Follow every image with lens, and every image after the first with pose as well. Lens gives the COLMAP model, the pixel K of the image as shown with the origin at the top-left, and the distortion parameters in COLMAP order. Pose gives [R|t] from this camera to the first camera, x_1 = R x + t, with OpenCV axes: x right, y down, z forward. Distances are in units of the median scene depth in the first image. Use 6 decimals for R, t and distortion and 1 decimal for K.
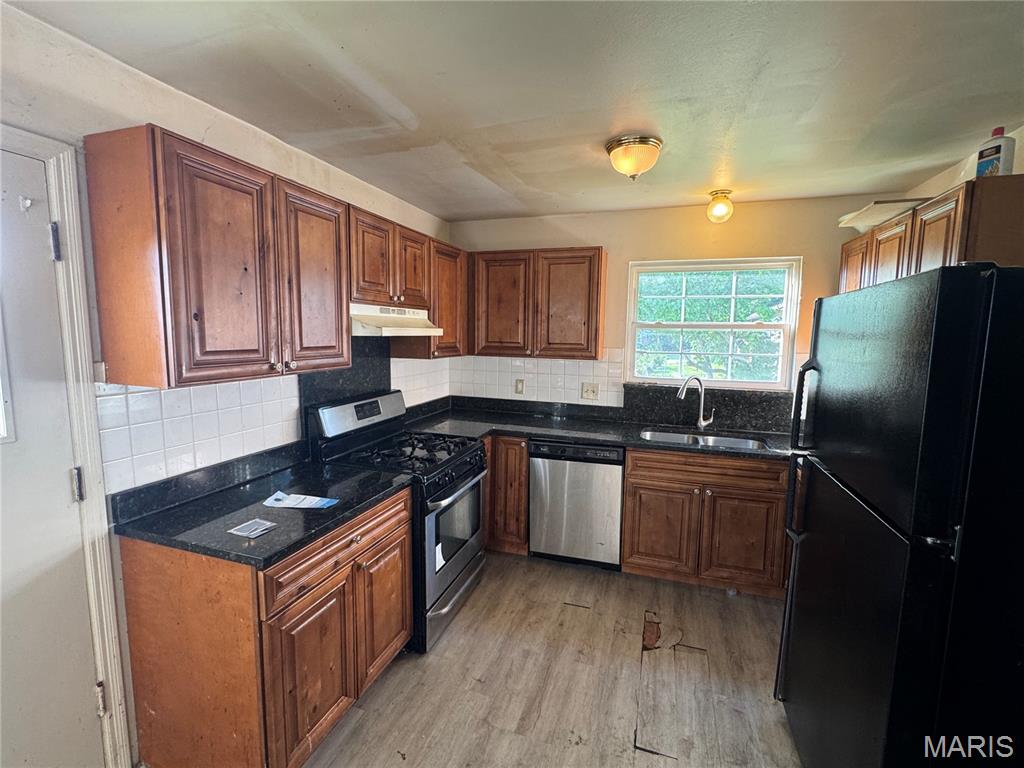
lens RADIAL K [[457.6, 0, 512.0], [0, 457.6, 384.0], [0, 0, 1]] dist [0.000229, 0.000725]
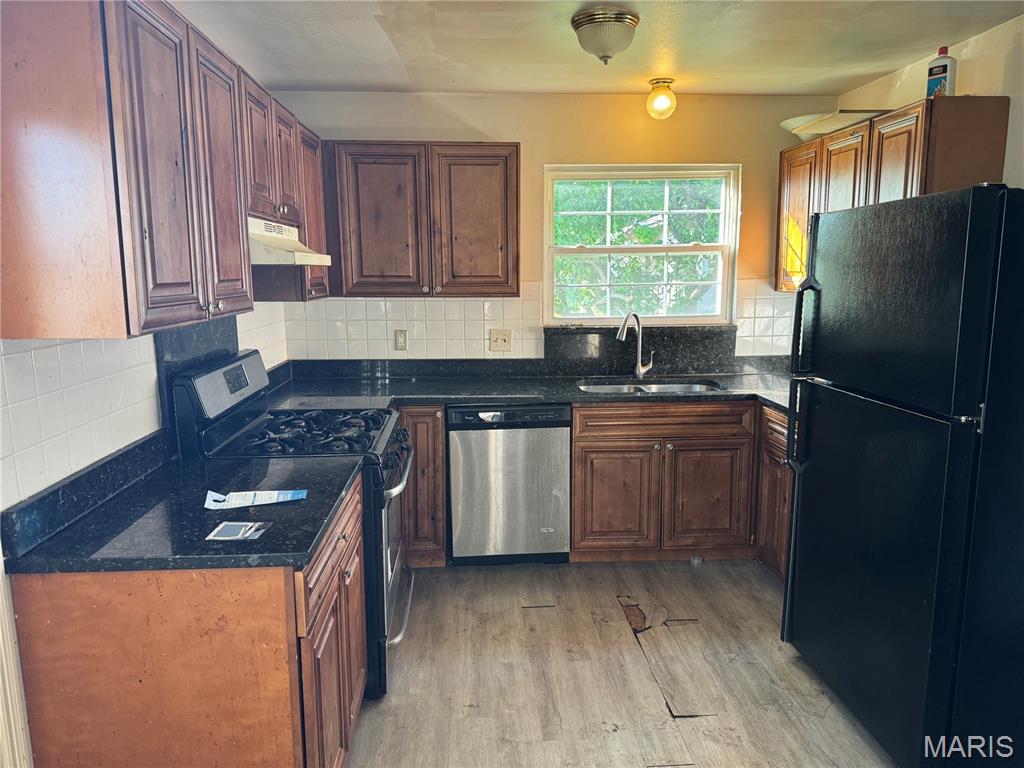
lens RADIAL K [[711.6, 0, 512.0], [0, 711.6, 384.0], [0, 0, 1]] dist [0.097628, -0.110634]
pose [[0.926714, -0.078504, 0.367476, -0.306845], [0.060767, 0.996370, 0.059609, 0.024067], [-0.370822, -0.032910, 0.928121, -0.110794]]
